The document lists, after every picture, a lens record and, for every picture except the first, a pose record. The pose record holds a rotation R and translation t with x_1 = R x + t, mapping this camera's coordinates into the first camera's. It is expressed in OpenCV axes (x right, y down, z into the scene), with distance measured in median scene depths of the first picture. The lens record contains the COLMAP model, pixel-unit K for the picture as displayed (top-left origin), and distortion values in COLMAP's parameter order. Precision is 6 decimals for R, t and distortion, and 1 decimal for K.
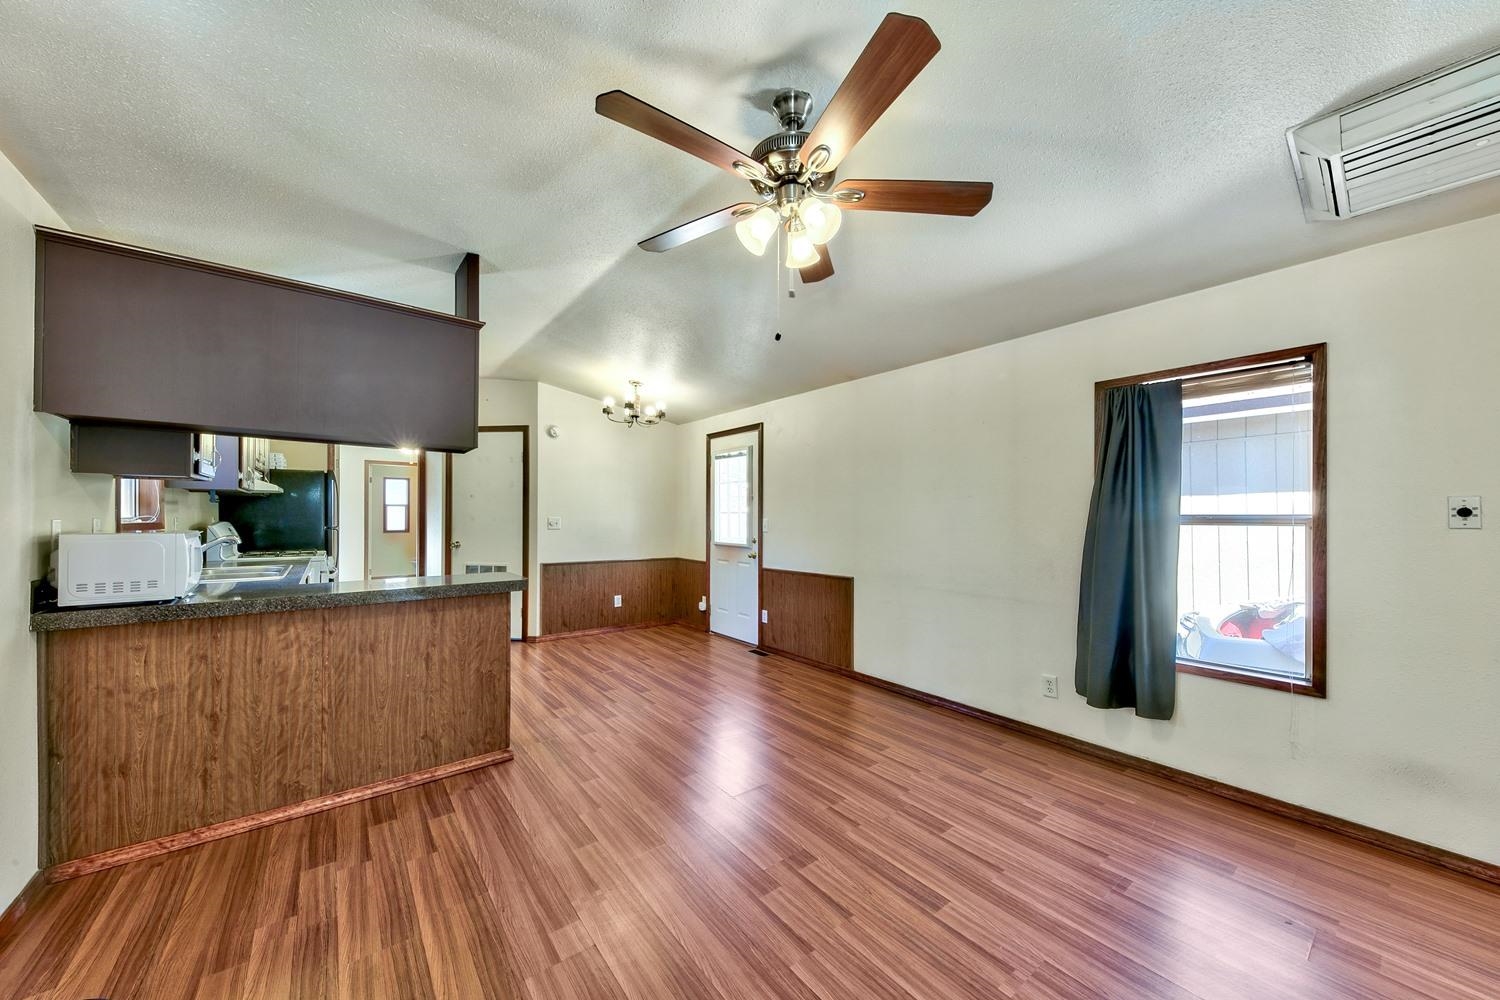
lens RADIAL K [[534.8, 0, 761.2], [0, 534.8, 509.4], [0, 0, 1]] dist [0.014551, -0.000110]
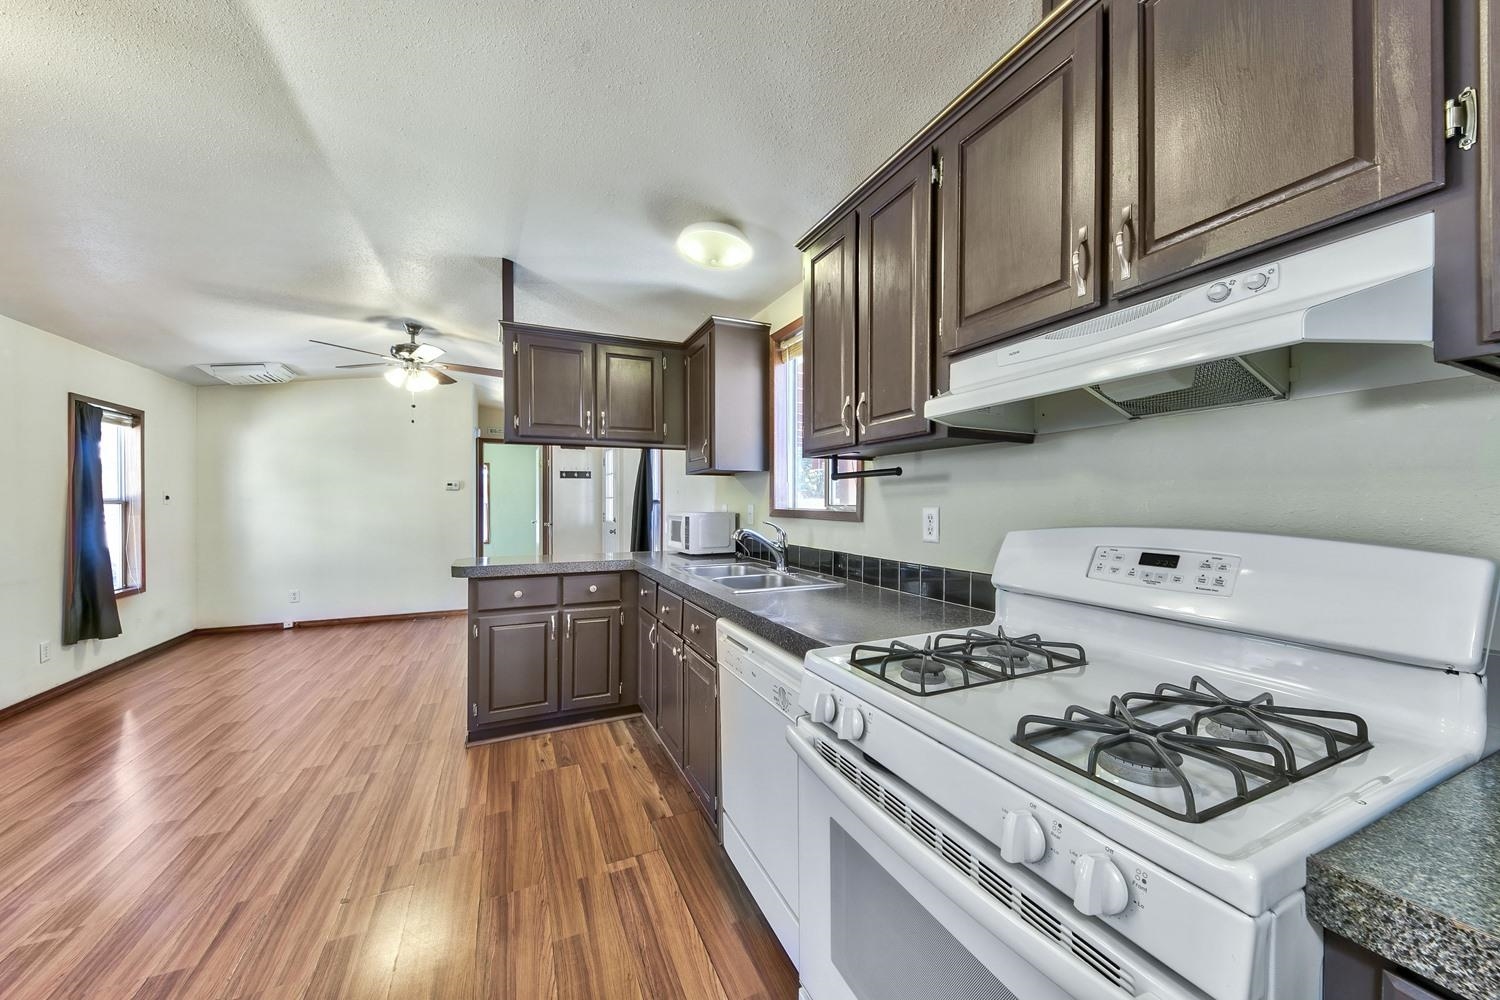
lens RADIAL K [[539.2, 0, 748.7], [0, 539.2, 508.2], [0, 0, 1]] dist [0.016481, -0.003071]
pose [[-0.968724, -0.008130, 0.248007, -0.847114], [-0.008110, 0.999967, 0.001104, 0.013813], [-0.248008, -0.000942, -0.968758, 1.273921]]
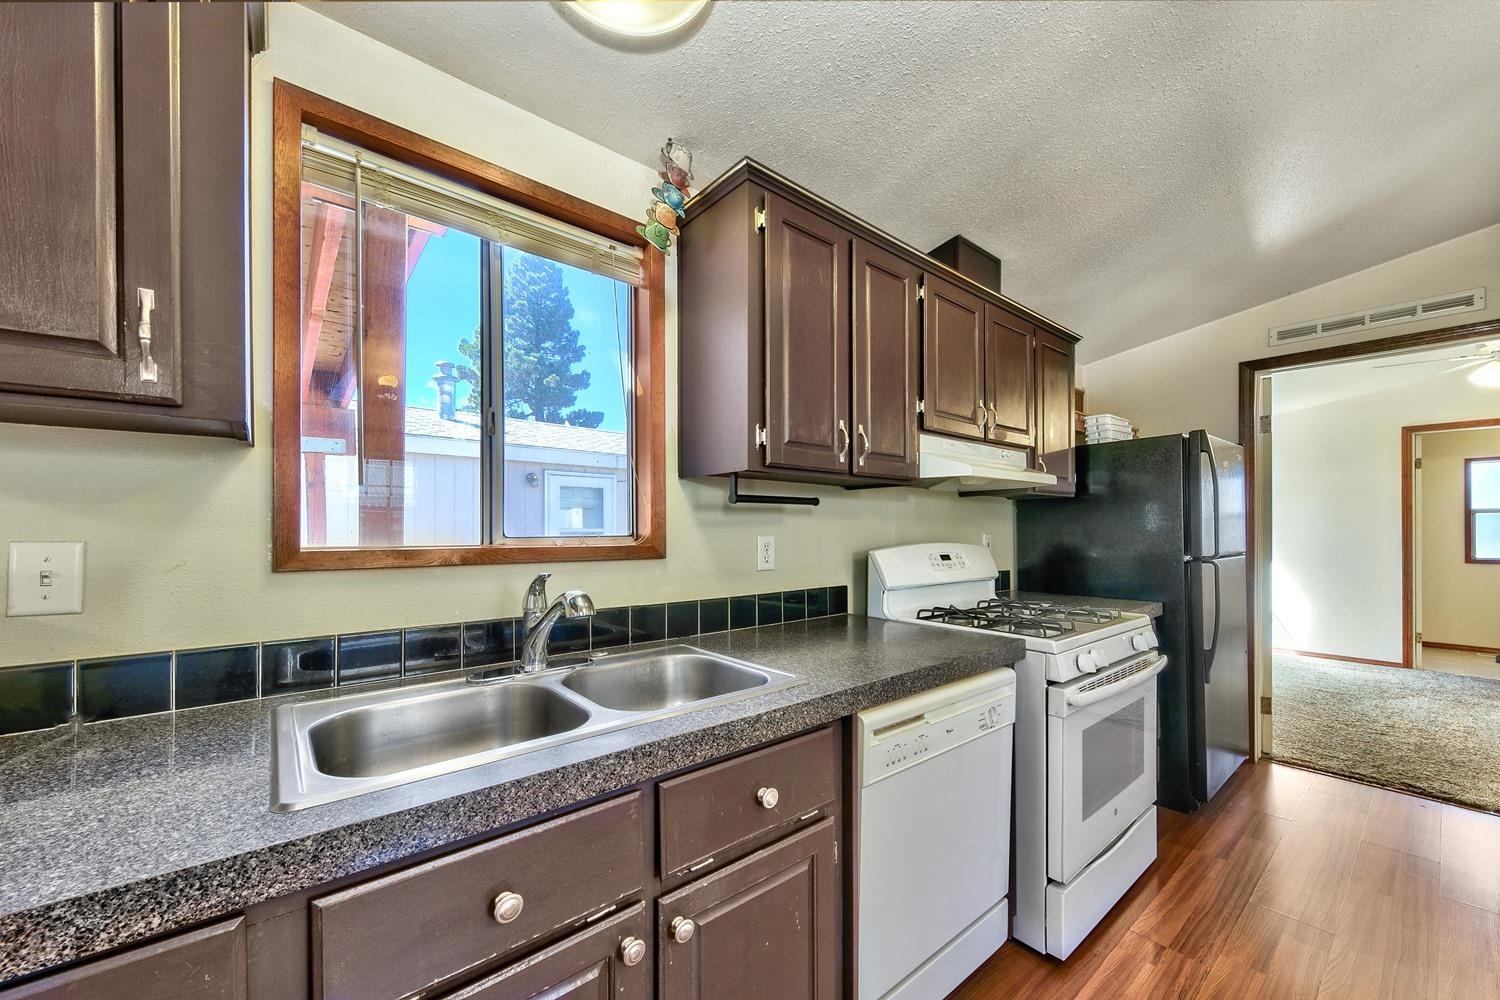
lens RADIAL K [[532.5, 0, 739.7], [0, 532.5, 528.9], [0, 0, 1]] dist [0.079204, -0.000047]
pose [[-0.025467, -0.004104, -0.999667, -0.438079], [0.012146, 0.999916, -0.004415, 0.008212], [0.999602, -0.012255, -0.025415, 0.803342]]
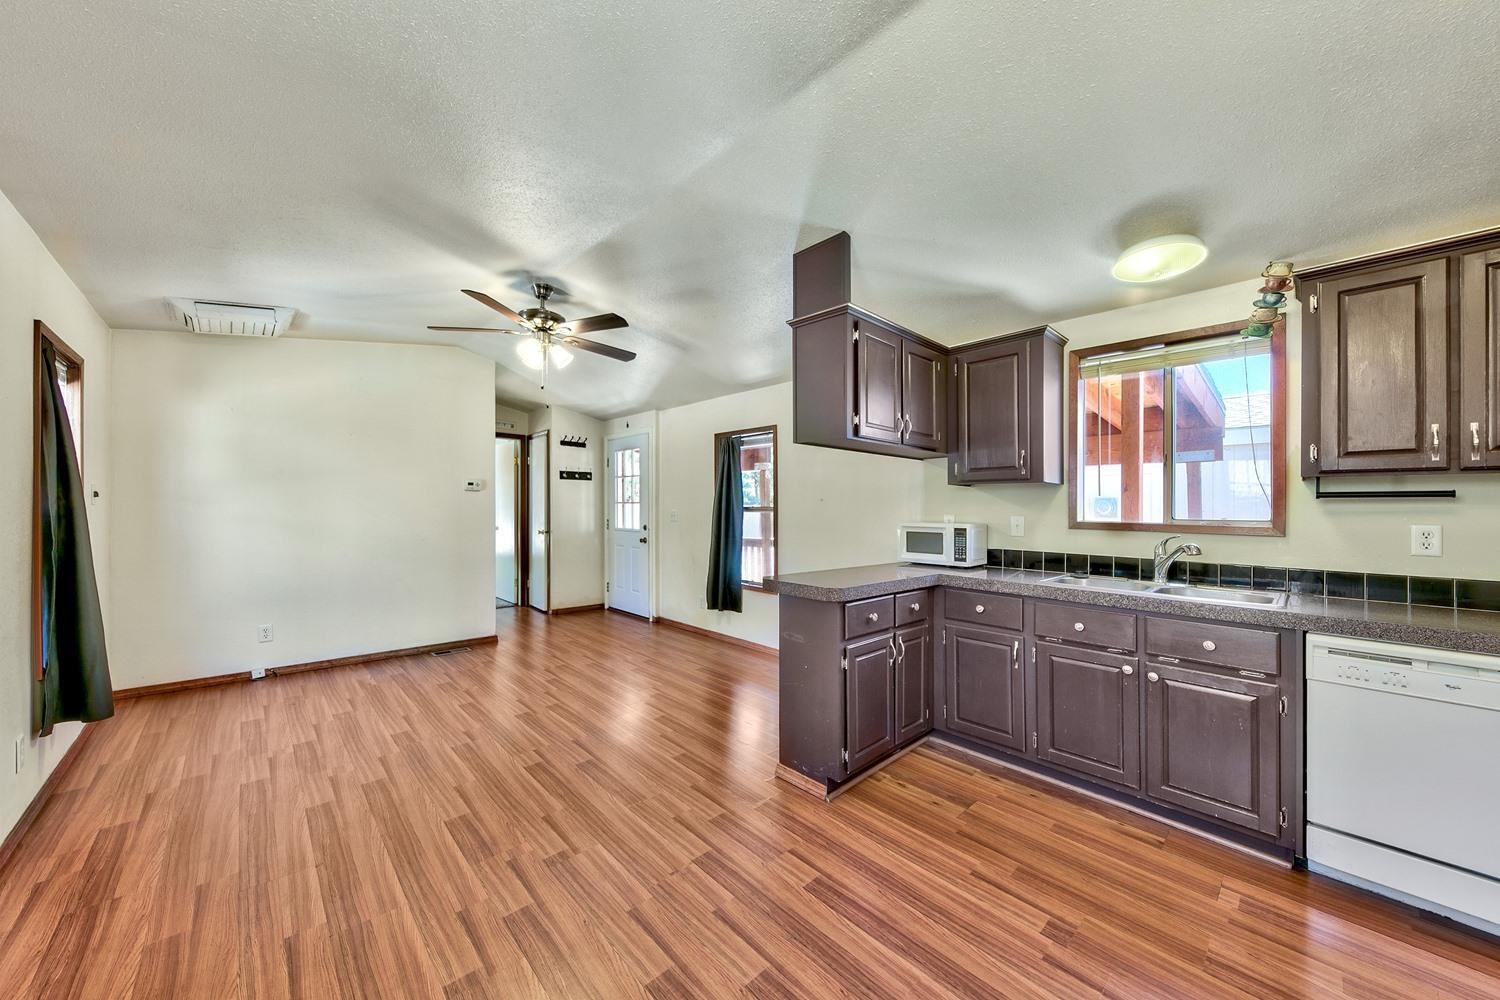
lens RADIAL K [[530.6, 0, 744.4], [0, 530.6, 515.8], [0, 0, 1]] dist [0.001066, -0.000073]
pose [[-0.997523, -0.015857, -0.068525, -0.223650], [-0.016146, 0.999863, 0.003660, 0.012587], [0.068458, 0.004757, -0.997643, 1.257748]]
